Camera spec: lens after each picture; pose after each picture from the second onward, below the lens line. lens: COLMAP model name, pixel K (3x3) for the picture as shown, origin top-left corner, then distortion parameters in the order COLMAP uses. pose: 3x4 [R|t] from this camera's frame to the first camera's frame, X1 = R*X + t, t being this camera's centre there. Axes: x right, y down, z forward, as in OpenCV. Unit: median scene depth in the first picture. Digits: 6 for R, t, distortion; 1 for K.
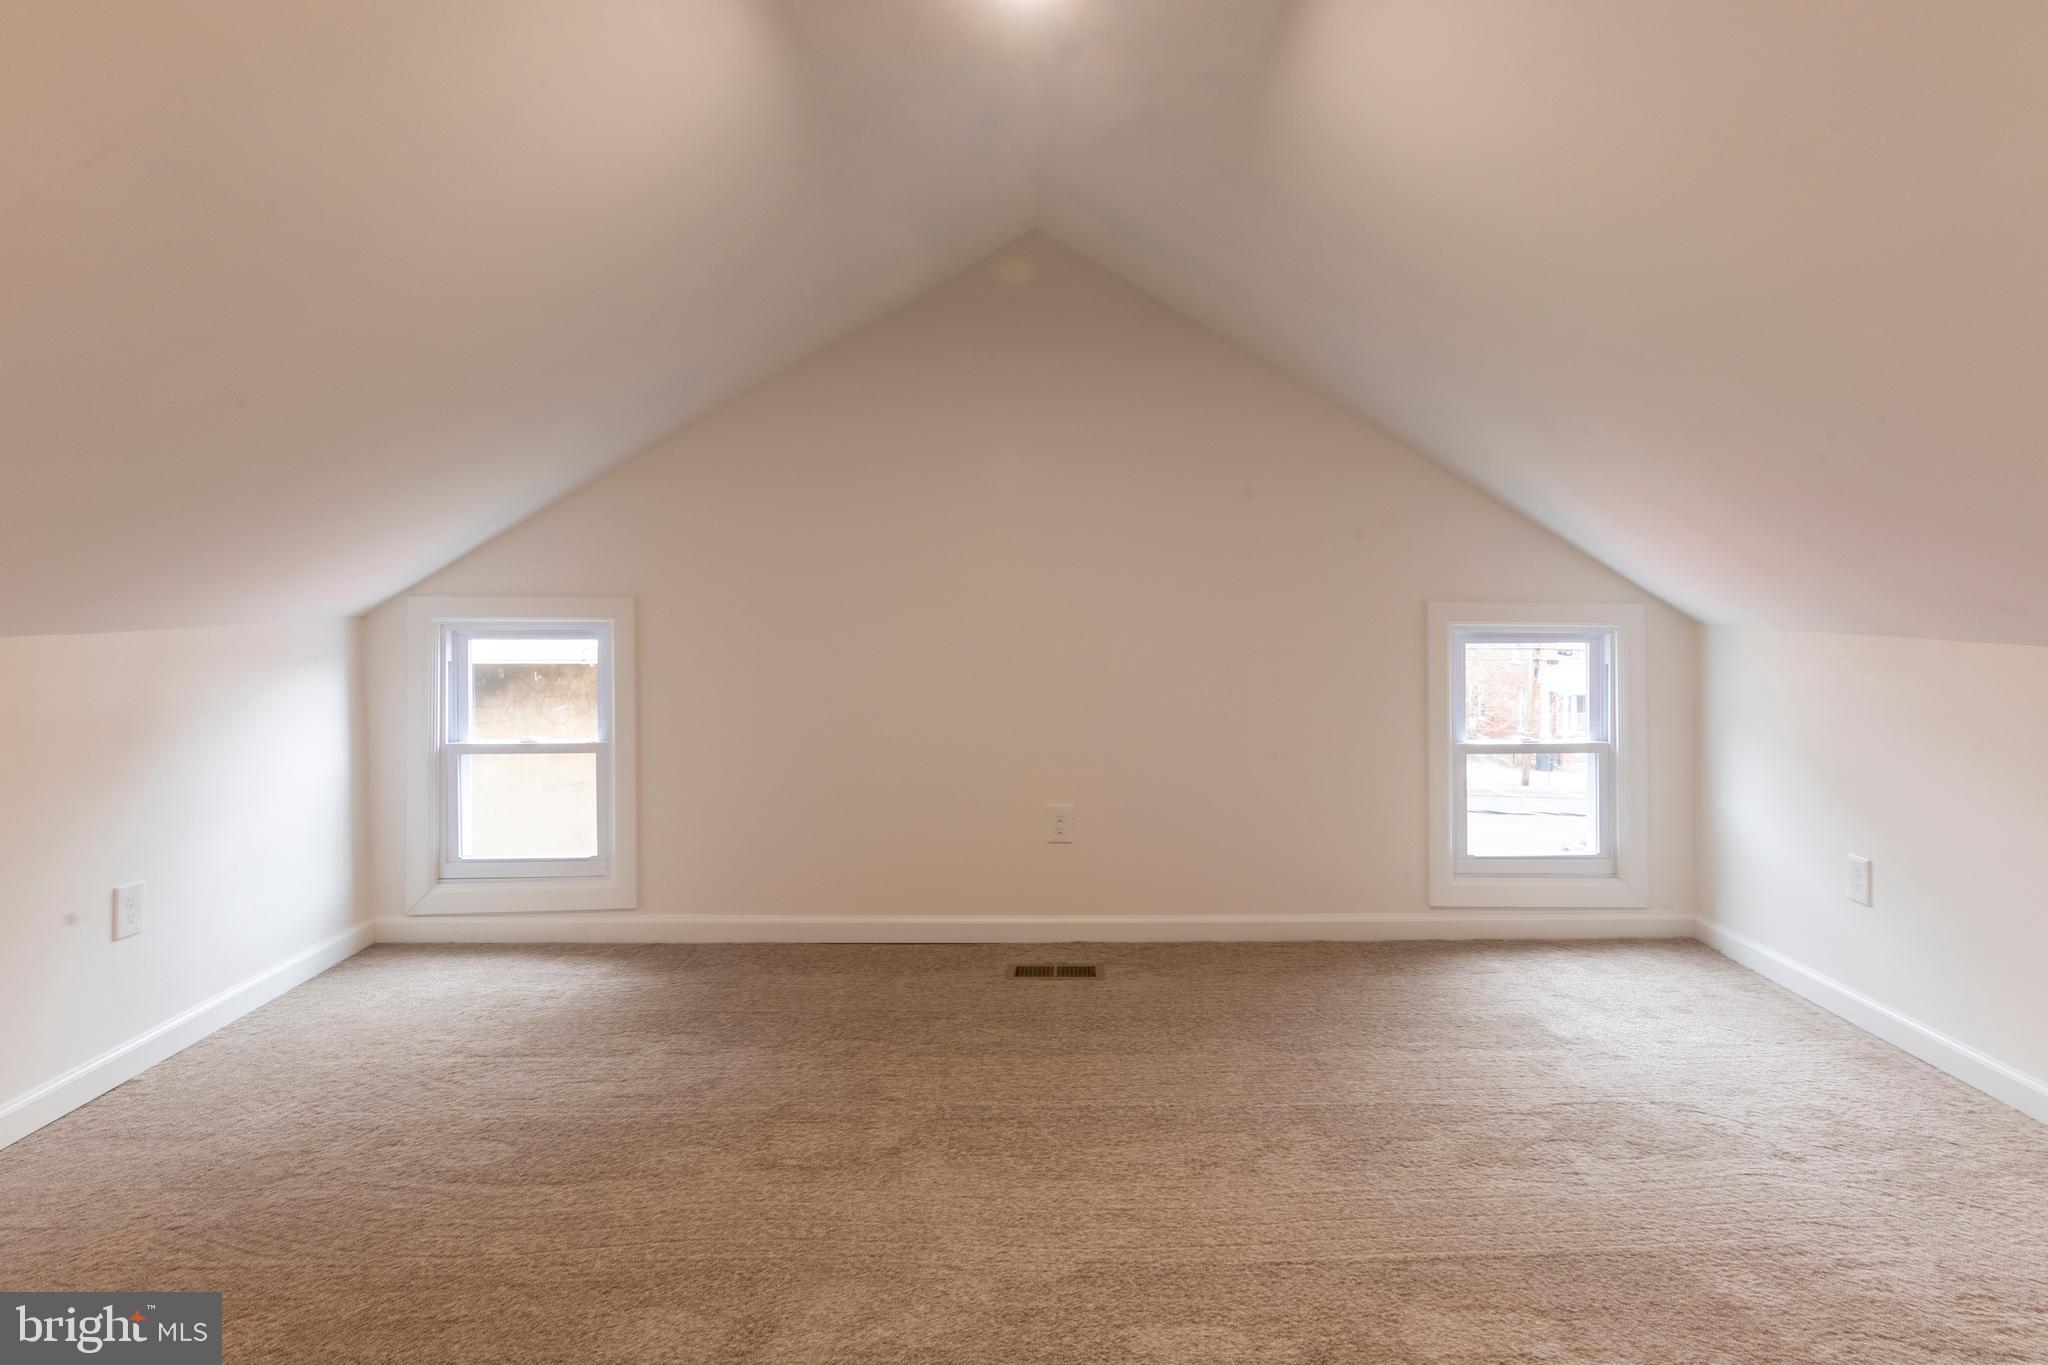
lens RADIAL K [[1071.5, 0, 1085.0], [0, 1071.5, 600.4], [0, 0, 1]] dist [0.003667, -0.002992]
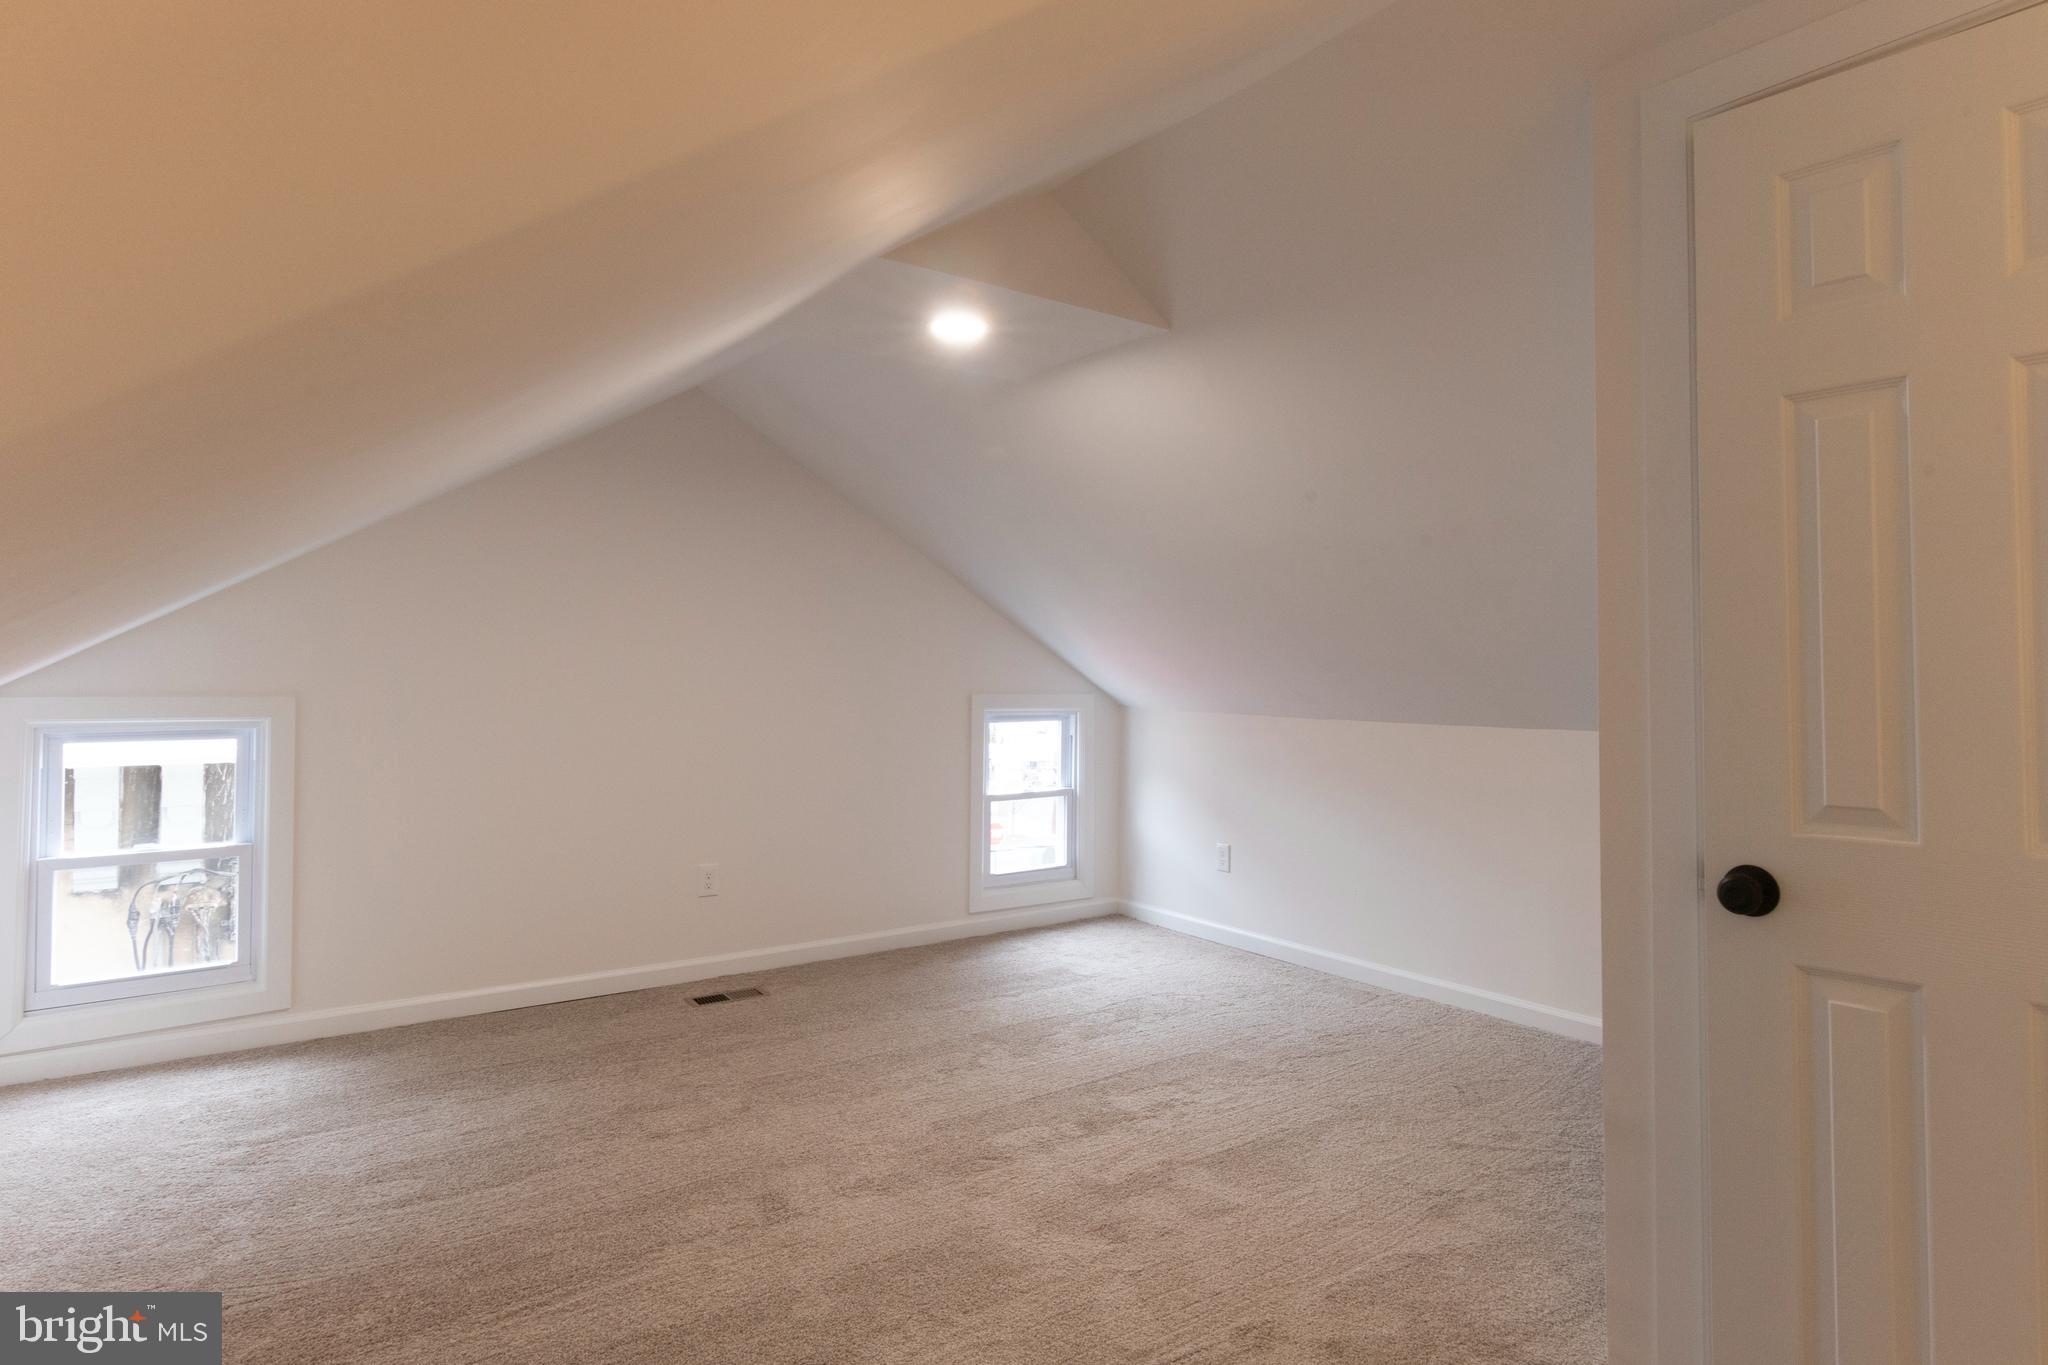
lens RADIAL K [[1071.5, 0, 1018.1], [0, 1071.5, 679.6], [0, 0, 1]] dist [0.003667, -0.002992]
pose [[0.839801, -0.000900, 0.542894, -0.442068], [-0.000386, 0.999997, 0.002255, -0.023727], [-0.542894, -0.002103, 0.839798, -0.232319]]
